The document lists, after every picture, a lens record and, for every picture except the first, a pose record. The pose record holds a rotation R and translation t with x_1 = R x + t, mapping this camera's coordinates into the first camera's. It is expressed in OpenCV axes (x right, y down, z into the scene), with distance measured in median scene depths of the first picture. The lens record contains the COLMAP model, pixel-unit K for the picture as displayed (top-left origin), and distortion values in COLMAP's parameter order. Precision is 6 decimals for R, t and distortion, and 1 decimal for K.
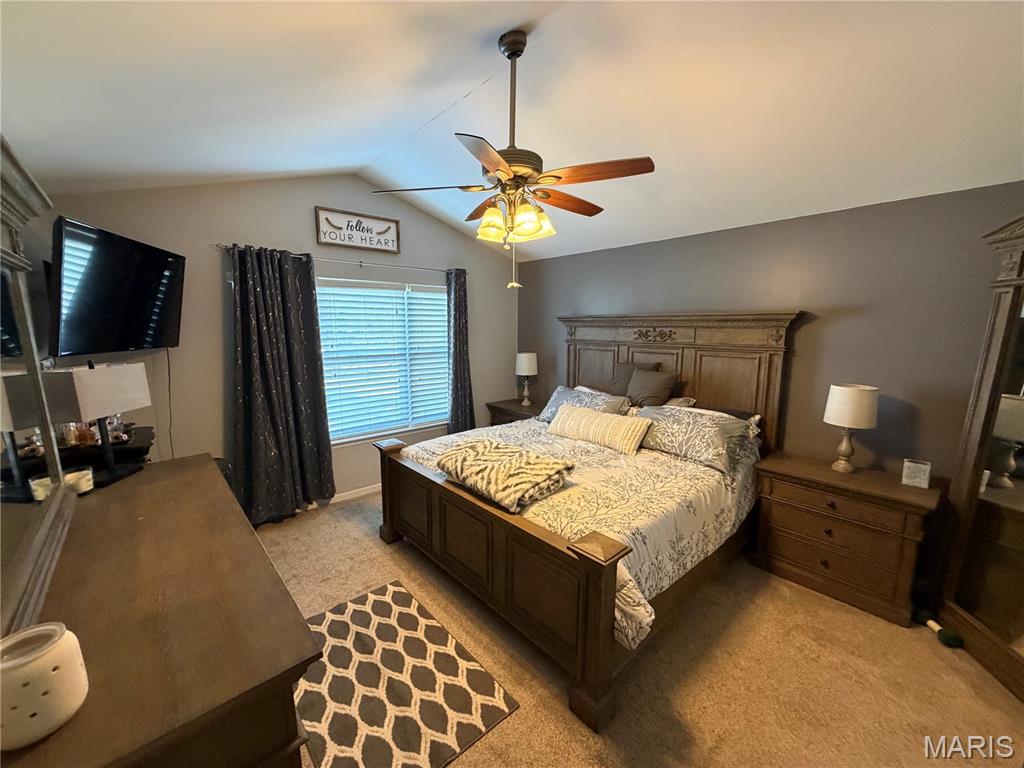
lens RADIAL K [[412.3, 0, 508.5], [0, 412.3, 384.9], [0, 0, 1]] dist [0.008292, -0.000534]
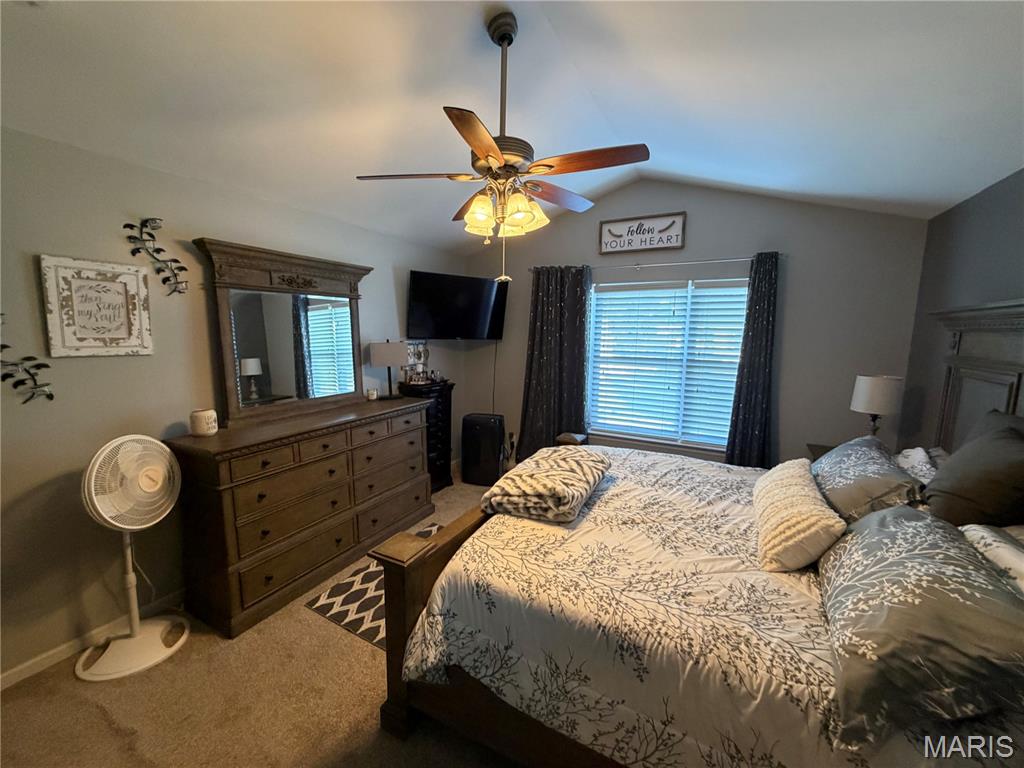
lens RADIAL K [[412.3, 0, 508.5], [0, 412.3, 384.9], [0, 0, 1]] dist [0.008292, -0.000534]
pose [[0.348214, 0.129775, -0.928389, 0.543199], [-0.151551, 0.985136, 0.080865, -0.043708], [0.925083, 0.112540, 0.362706, 0.398340]]
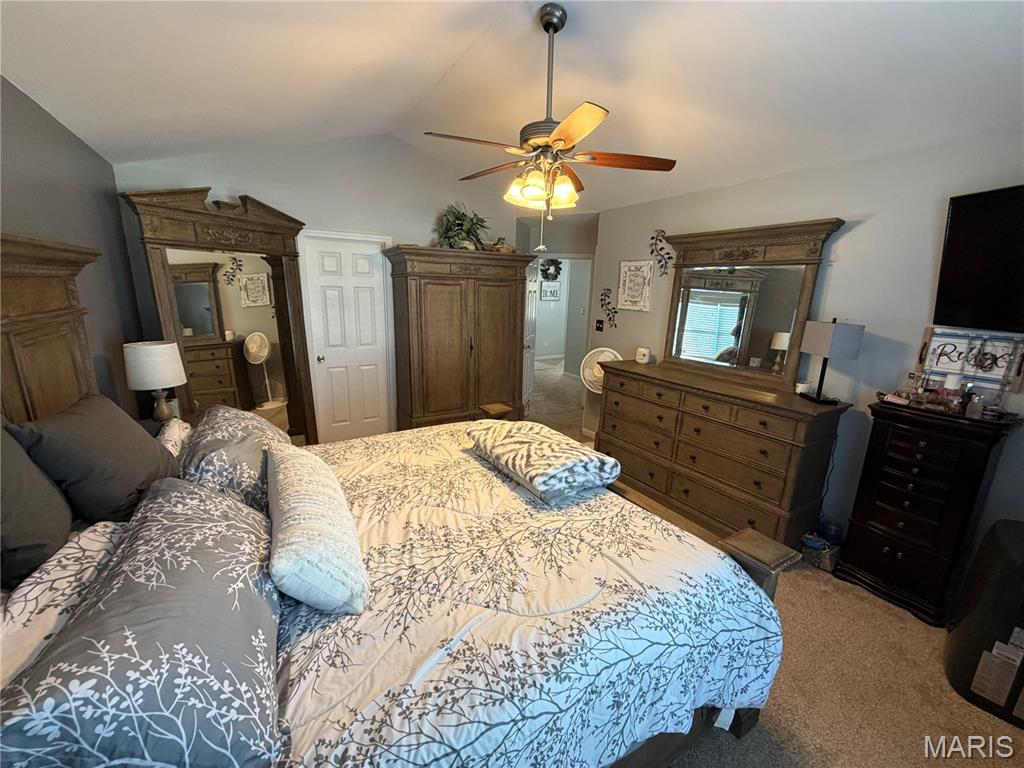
lens RADIAL K [[412.3, 0, 508.5], [0, 412.3, 384.9], [0, 0, 1]] dist [0.008292, -0.000534]
pose [[-0.982534, -0.069781, 0.172504, -0.069738], [-0.000441, 0.927897, 0.372836, -0.181321], [-0.186083, 0.366248, -0.911721, 1.246329]]
